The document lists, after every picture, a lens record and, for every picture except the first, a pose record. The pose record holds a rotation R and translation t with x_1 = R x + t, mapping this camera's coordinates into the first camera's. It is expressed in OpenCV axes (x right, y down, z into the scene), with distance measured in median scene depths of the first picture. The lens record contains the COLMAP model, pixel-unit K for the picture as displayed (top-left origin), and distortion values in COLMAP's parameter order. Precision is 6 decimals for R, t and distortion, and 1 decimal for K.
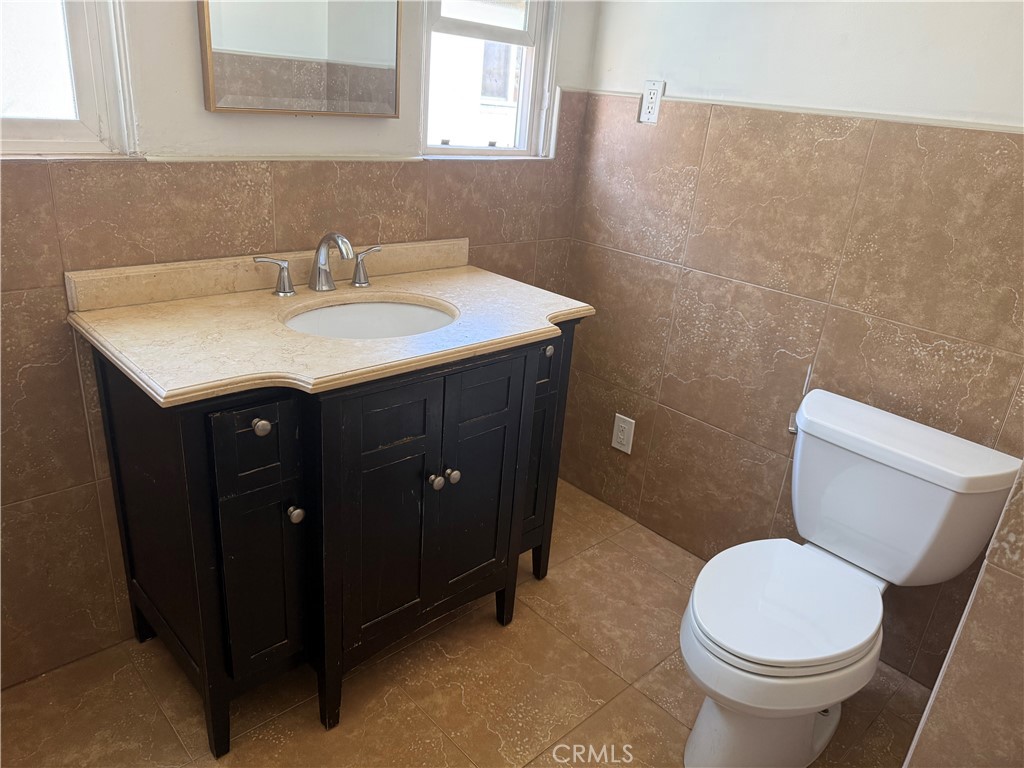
lens RADIAL K [[724.2, 0, 508.7], [0, 724.2, 387.8], [0, 0, 1]] dist [0.000755, 0.001176]
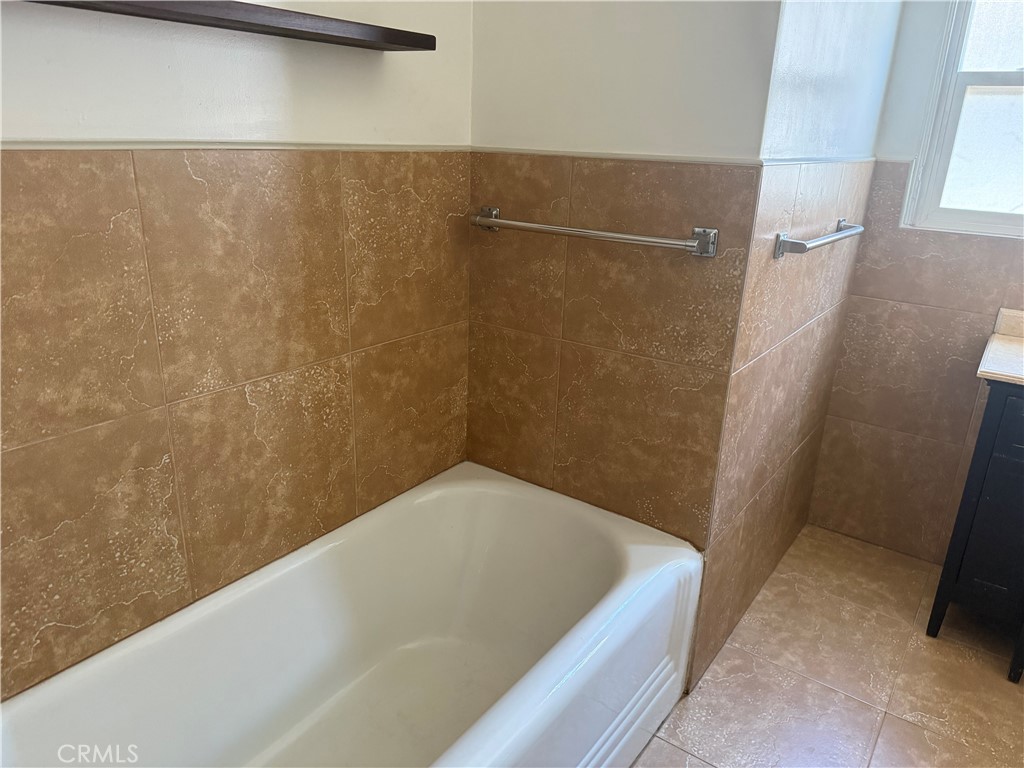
lens RADIAL K [[724.2, 0, 508.7], [0, 724.2, 387.8], [0, 0, 1]] dist [0.000755, 0.001176]
pose [[0.181273, 0.254113, -0.950035, 0.696833], [-0.395168, 0.903440, 0.166249, 0.150699], [0.900546, 0.345287, 0.264187, -0.311143]]
